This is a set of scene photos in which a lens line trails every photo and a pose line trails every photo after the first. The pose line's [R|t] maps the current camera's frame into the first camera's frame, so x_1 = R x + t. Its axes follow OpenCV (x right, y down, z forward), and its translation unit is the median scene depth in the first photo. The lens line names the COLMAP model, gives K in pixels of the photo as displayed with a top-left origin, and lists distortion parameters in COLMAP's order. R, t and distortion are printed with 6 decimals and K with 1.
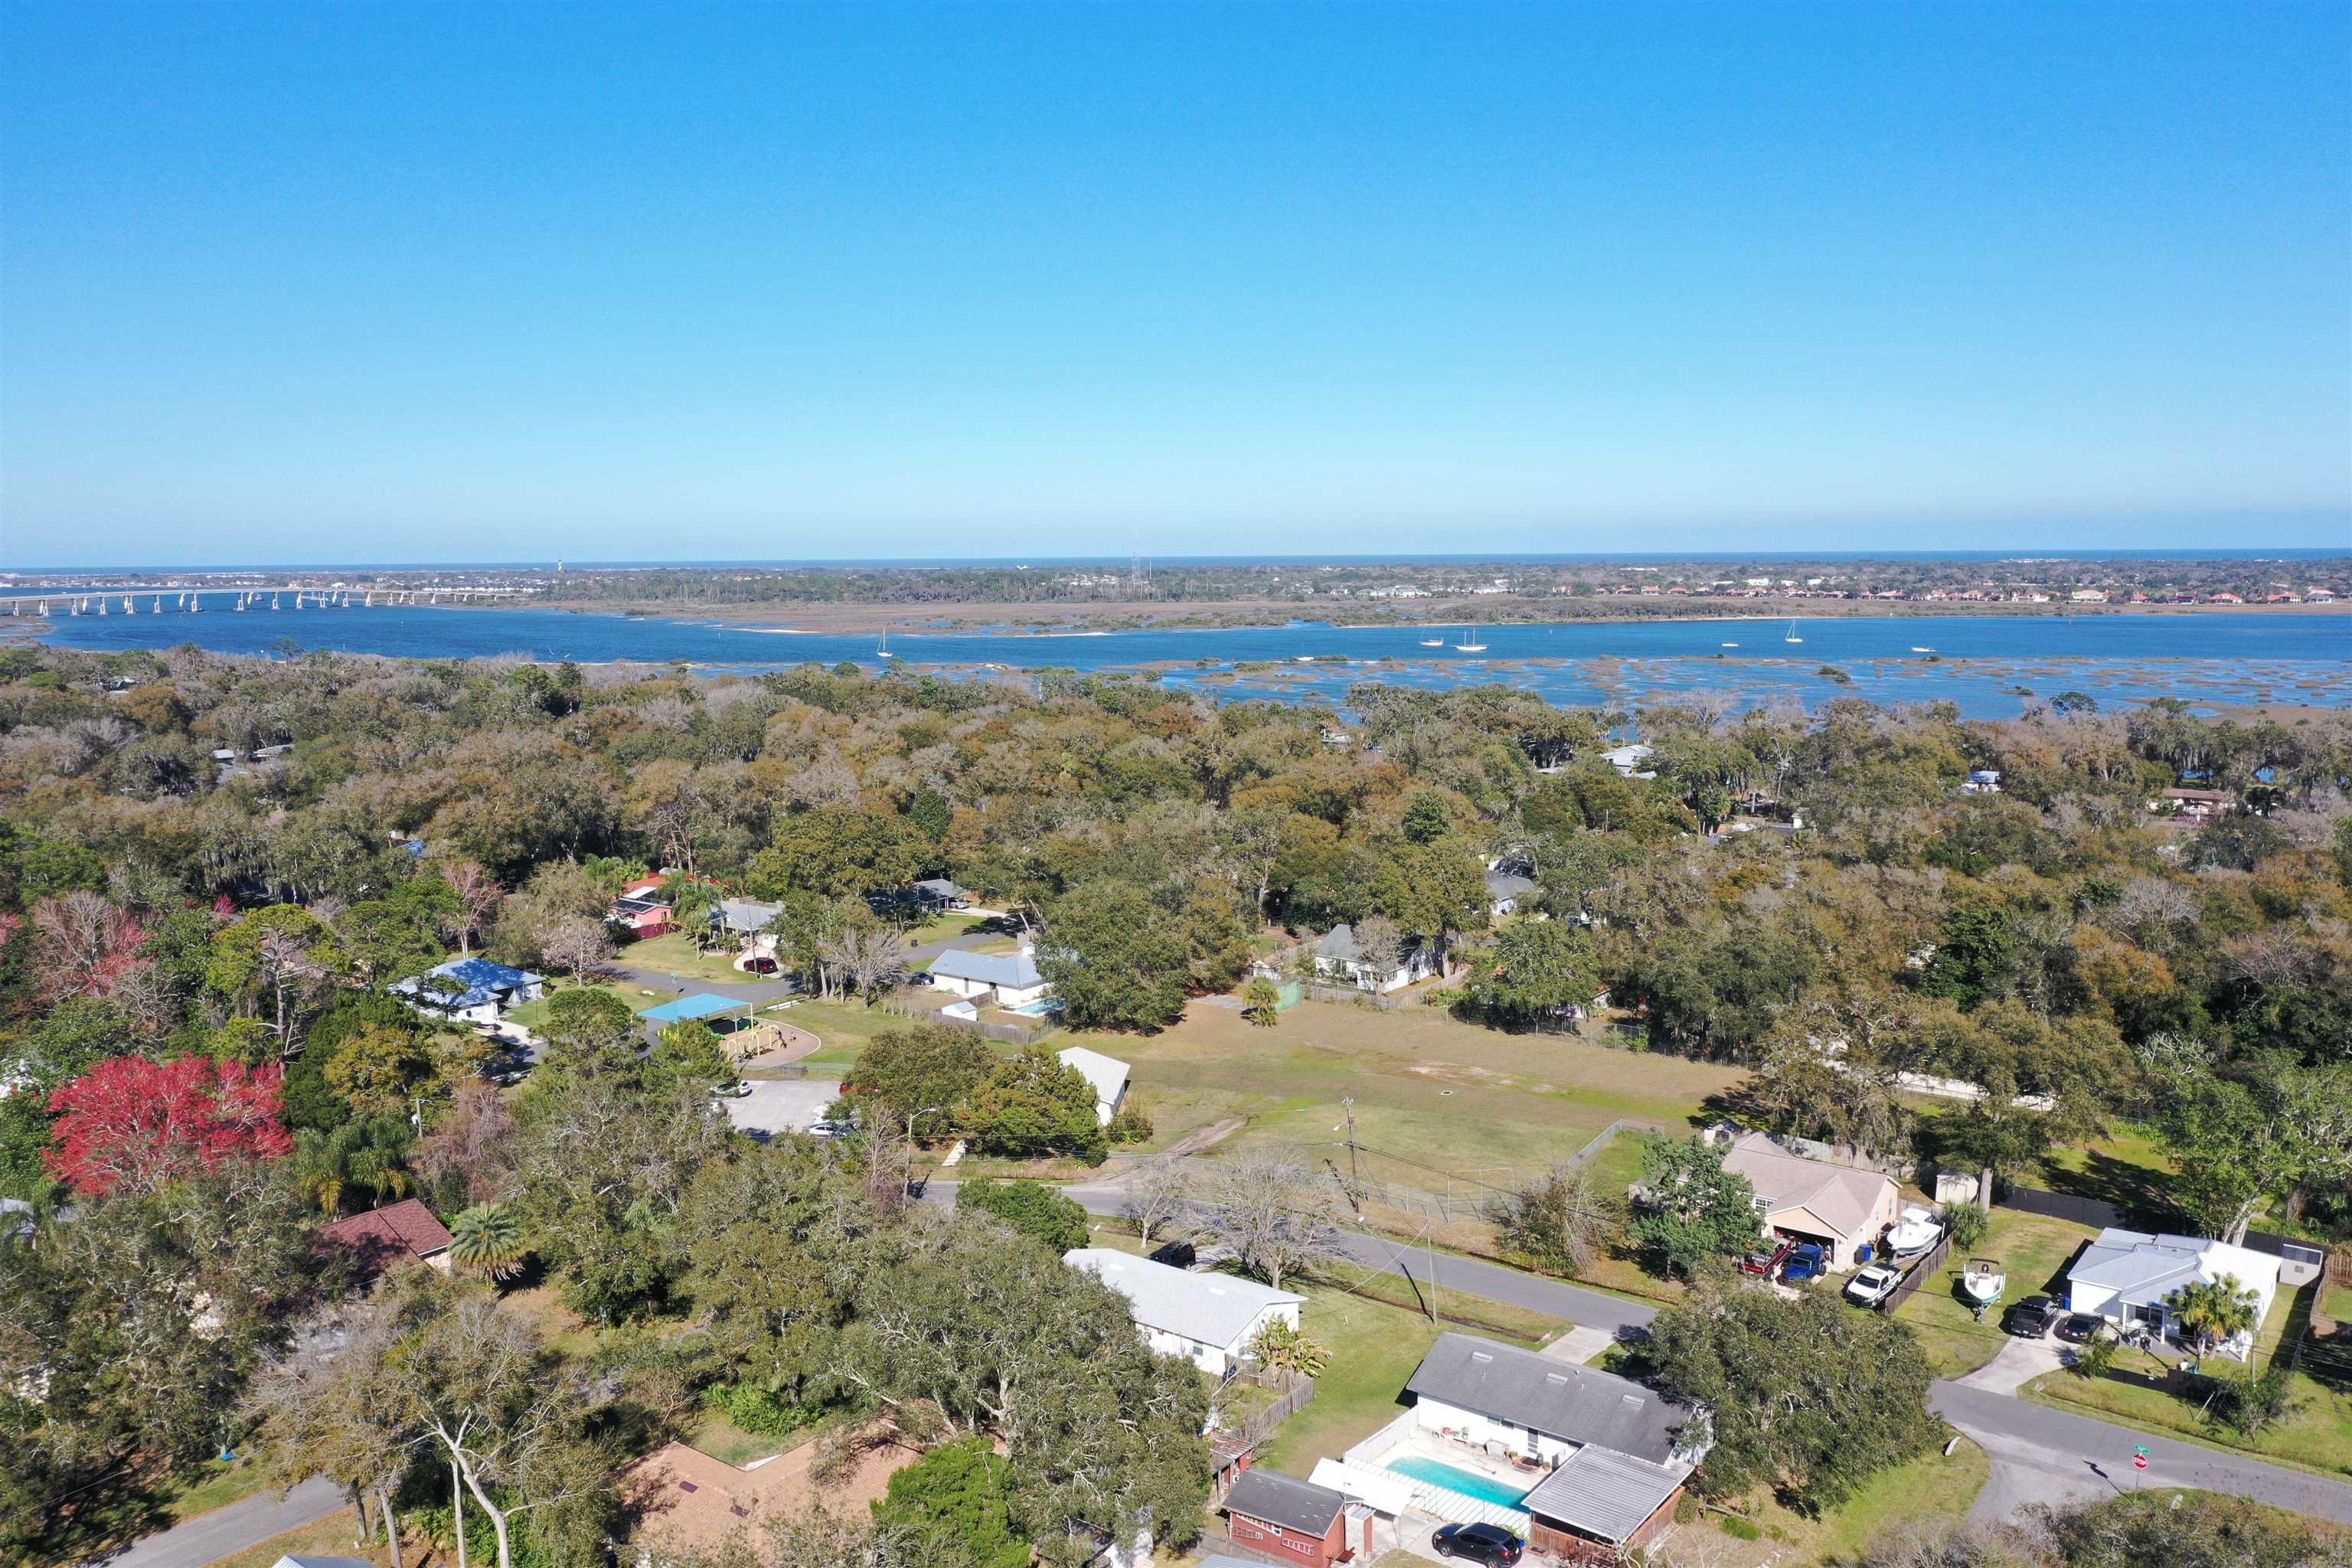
lens RADIAL K [[1859.5, 0, 1187.3], [0, 1859.5, 787.6], [0, 0, 1]] dist [0.005559, 0.006752]
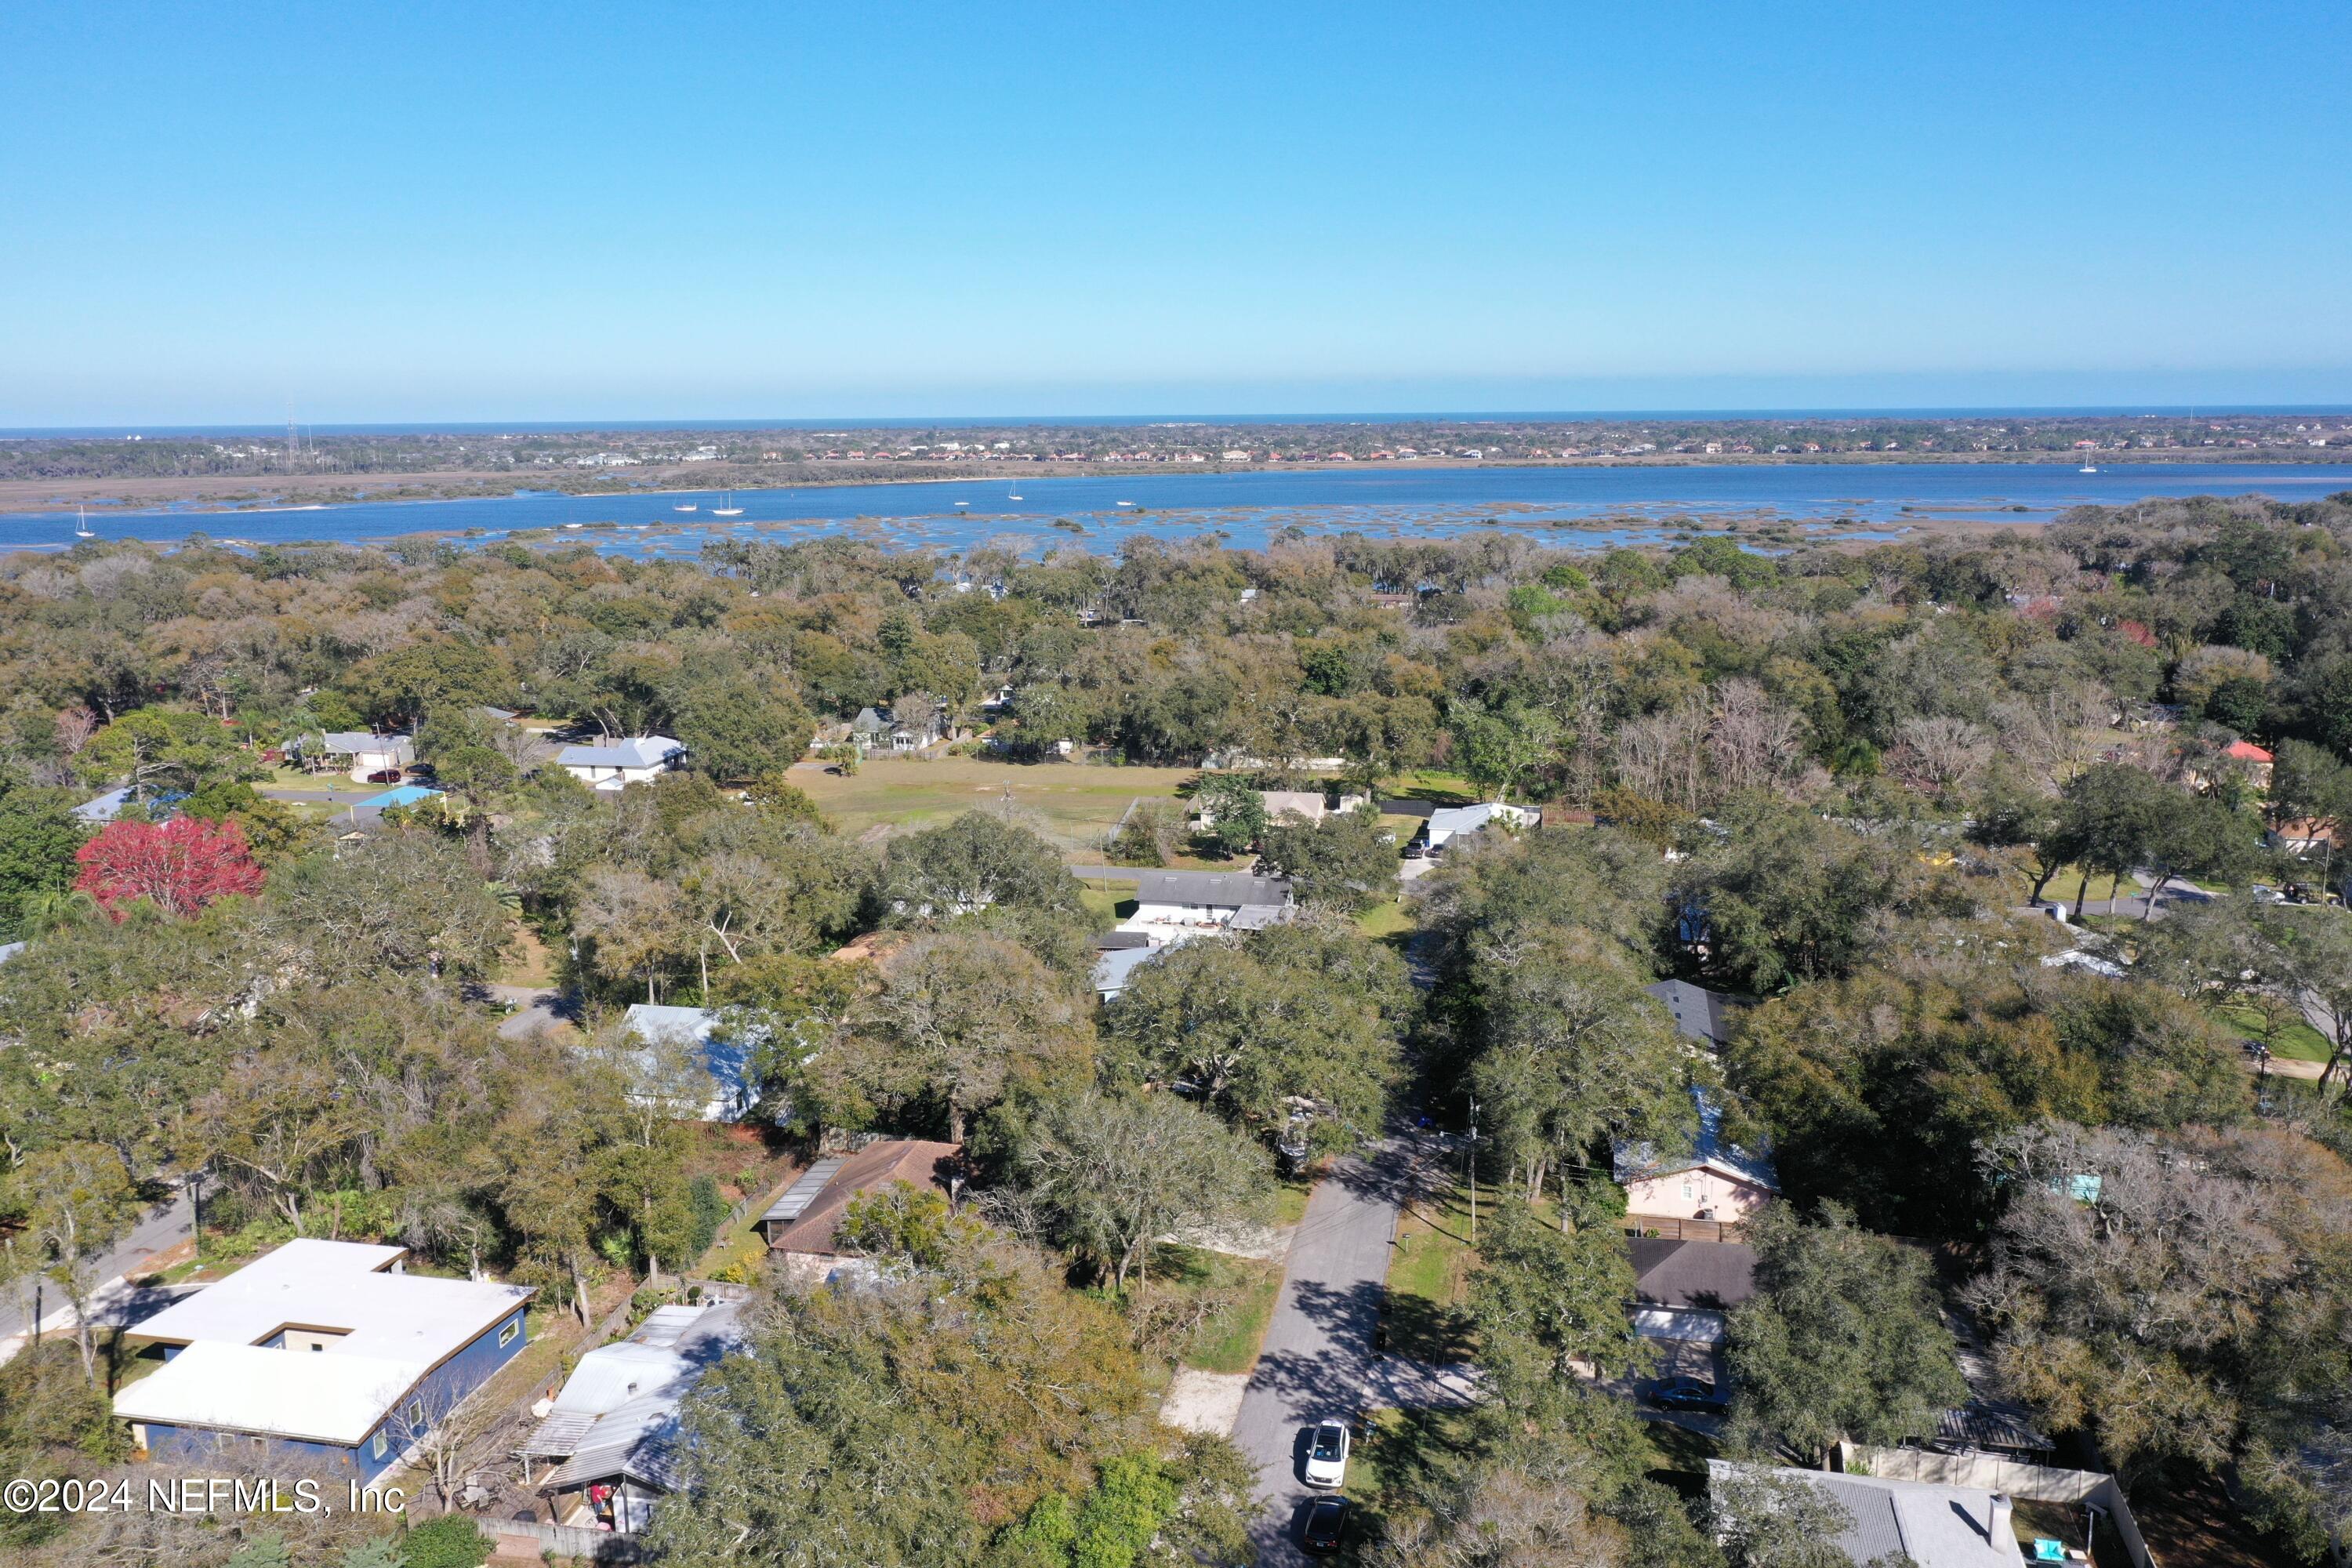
lens RADIAL K [[1859.5, 0, 1170.6], [0, 1859.5, 781.5], [0, 0, 1]] dist [0.005559, 0.006752]
pose [[0.909967, -0.083591, 0.406167, -0.309650], [0.056251, 0.995301, 0.078813, 0.040139], [-0.410847, -0.048870, 0.910394, -0.343634]]
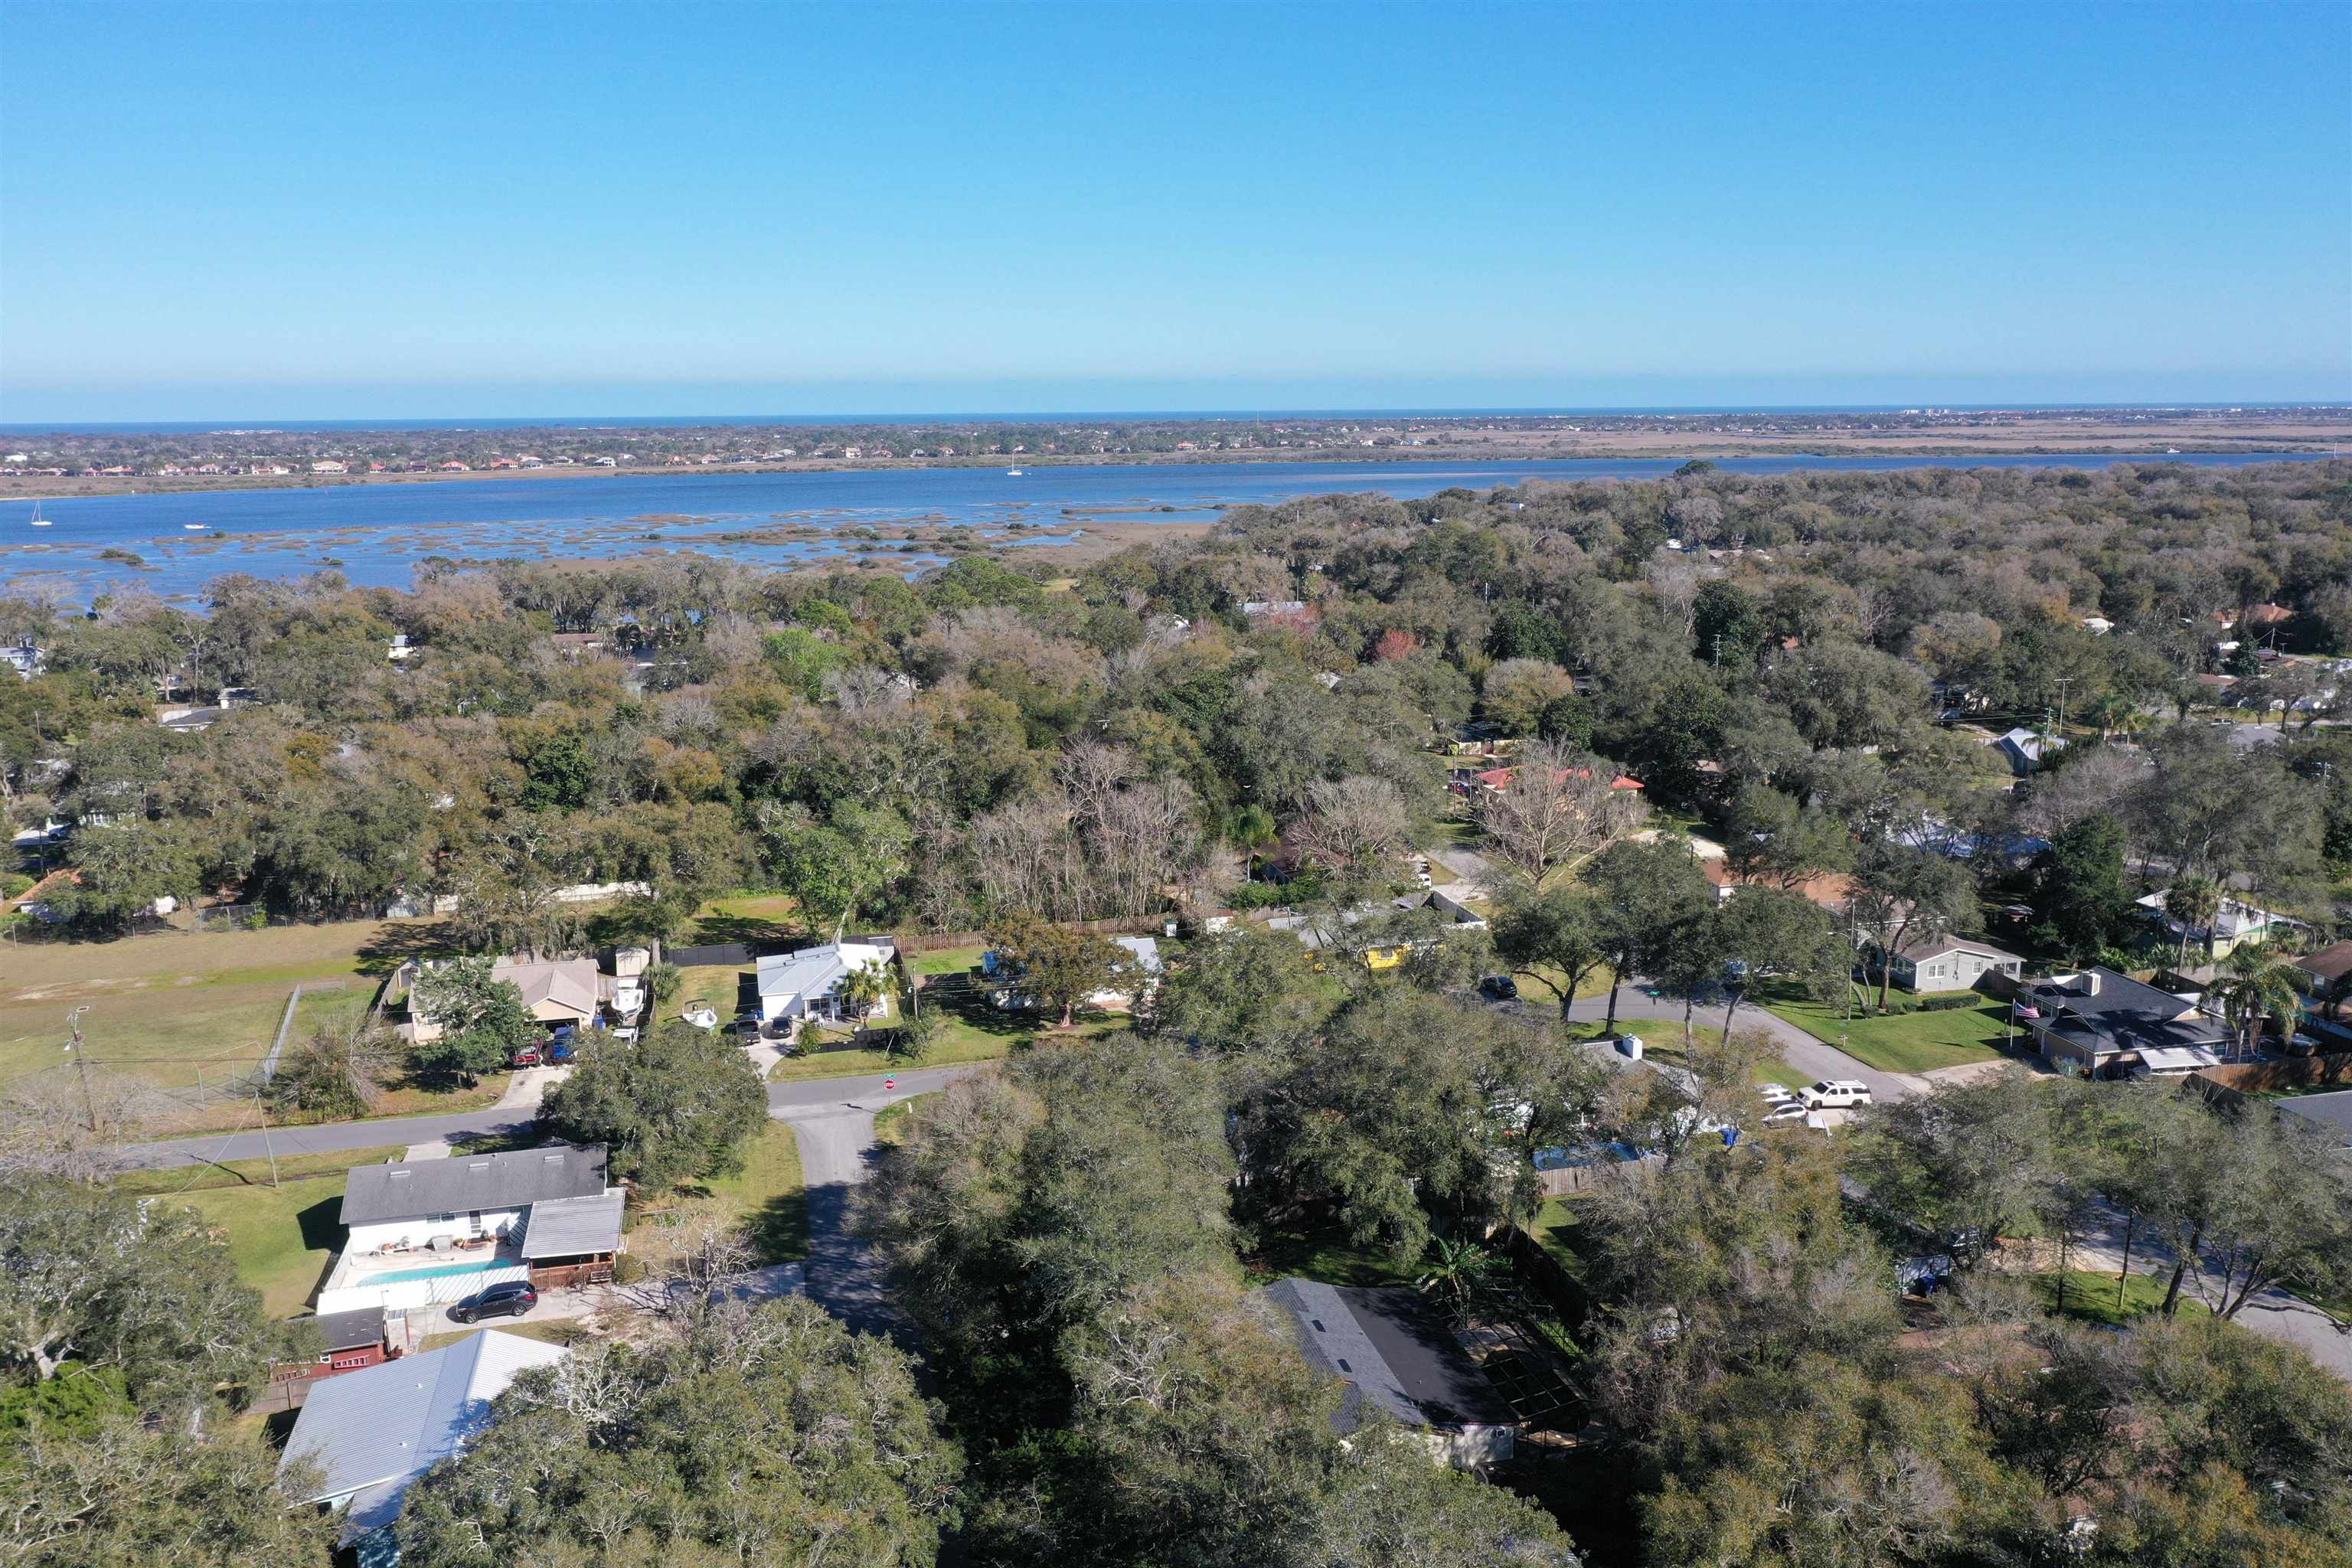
lens RADIAL K [[1859.5, 0, 1168.8], [0, 1859.5, 786.9], [0, 0, 1]] dist [0.005559, 0.006752]
pose [[0.633440, -0.155966, 0.757911, -0.194303], [0.104775, 0.987743, 0.115695, 0.000805], [-0.766666, 0.006124, 0.642017, -0.029025]]
